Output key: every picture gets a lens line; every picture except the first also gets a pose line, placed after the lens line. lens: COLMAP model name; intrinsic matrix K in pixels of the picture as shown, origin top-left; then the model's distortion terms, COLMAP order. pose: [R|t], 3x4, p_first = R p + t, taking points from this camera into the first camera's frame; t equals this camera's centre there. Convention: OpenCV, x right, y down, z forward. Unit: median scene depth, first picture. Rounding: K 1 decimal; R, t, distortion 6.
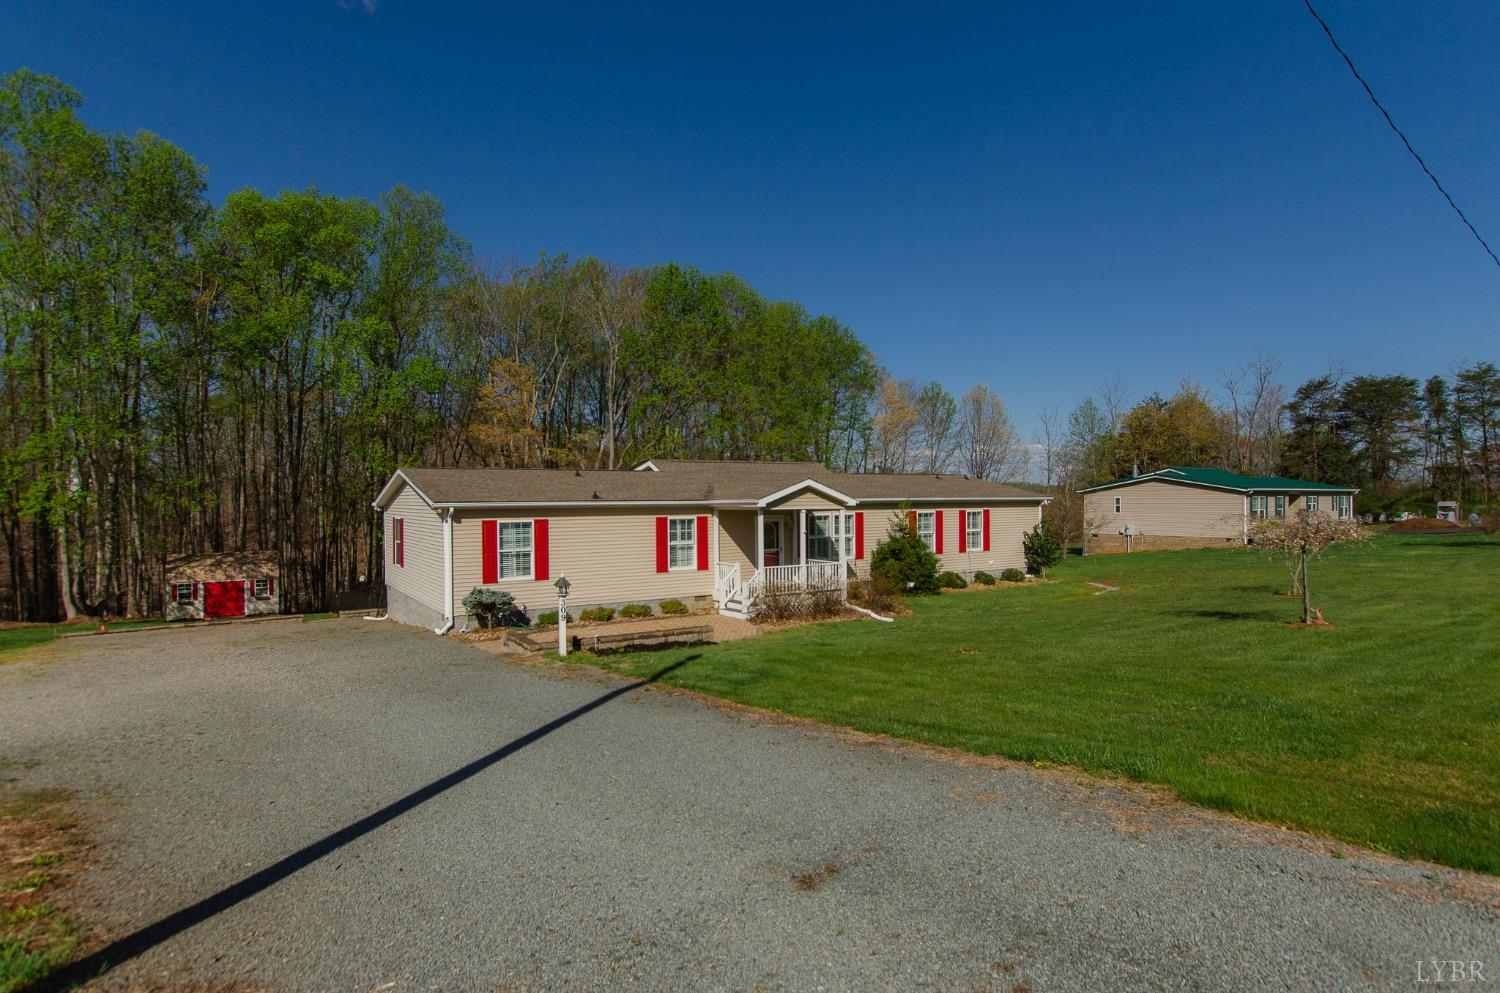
lens RADIAL K [[777.7, 0, 750.0], [0, 777.7, 496.5], [0, 0, 1]] dist [-0.001112, 0.000040]
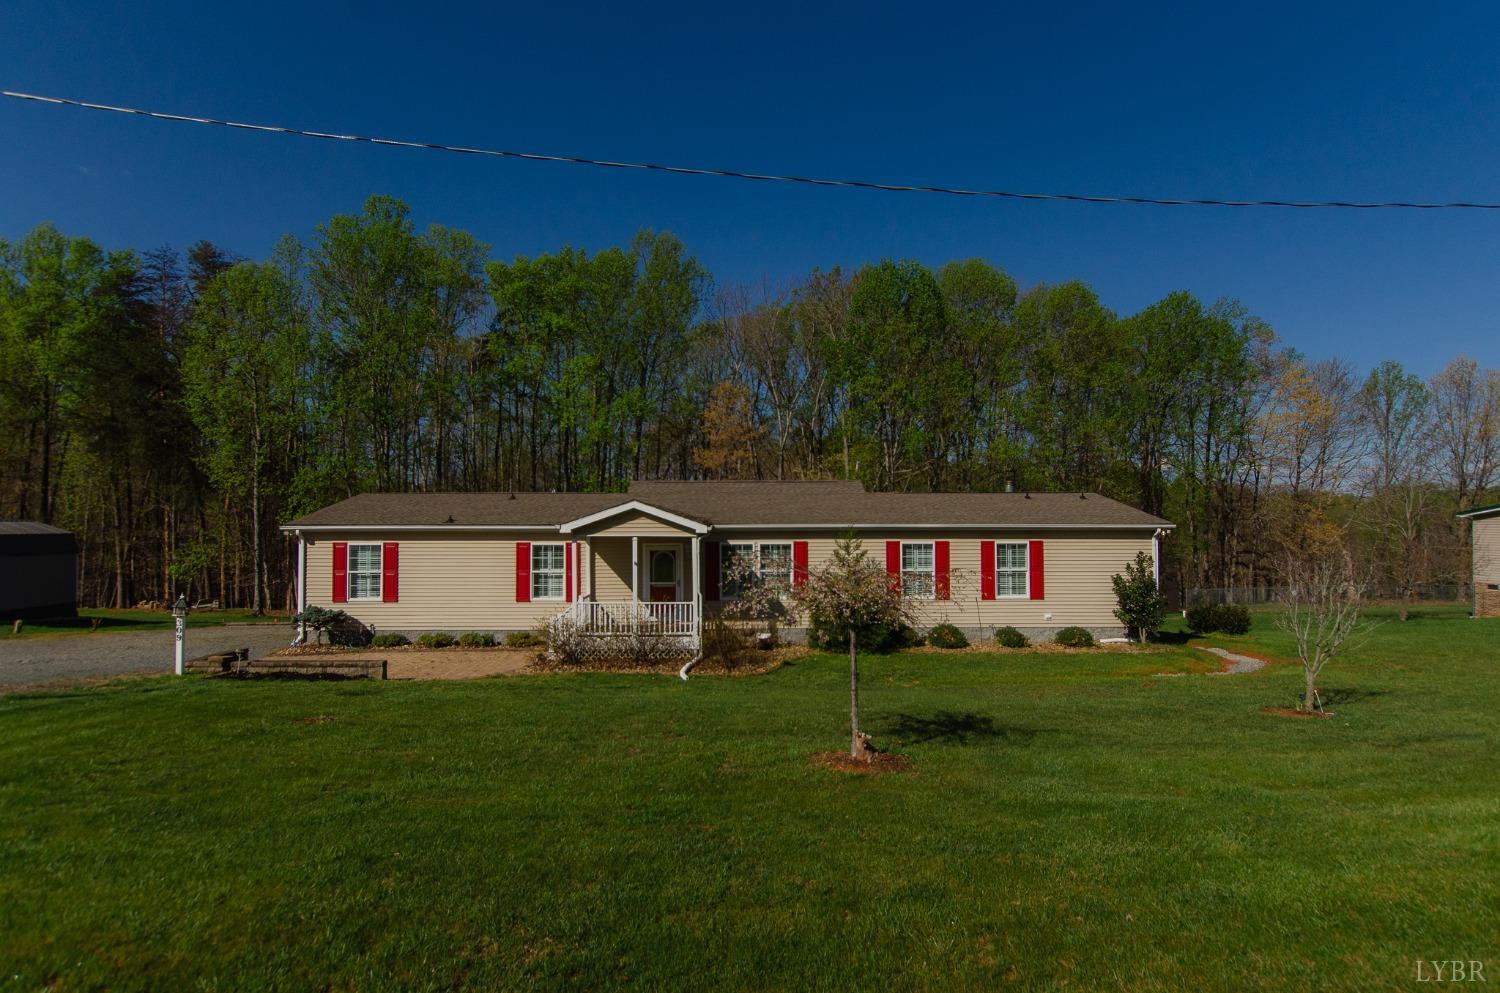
lens RADIAL K [[809.6, 0, 750.0], [0, 809.6, 496.5], [0, 0, 1]] dist [-0.001513, -0.000368]
pose [[0.849565, -0.008568, -0.527415, 0.618939], [-0.004378, 0.999719, -0.023293, -0.007934], [0.527466, 0.022098, 0.849288, 0.297800]]
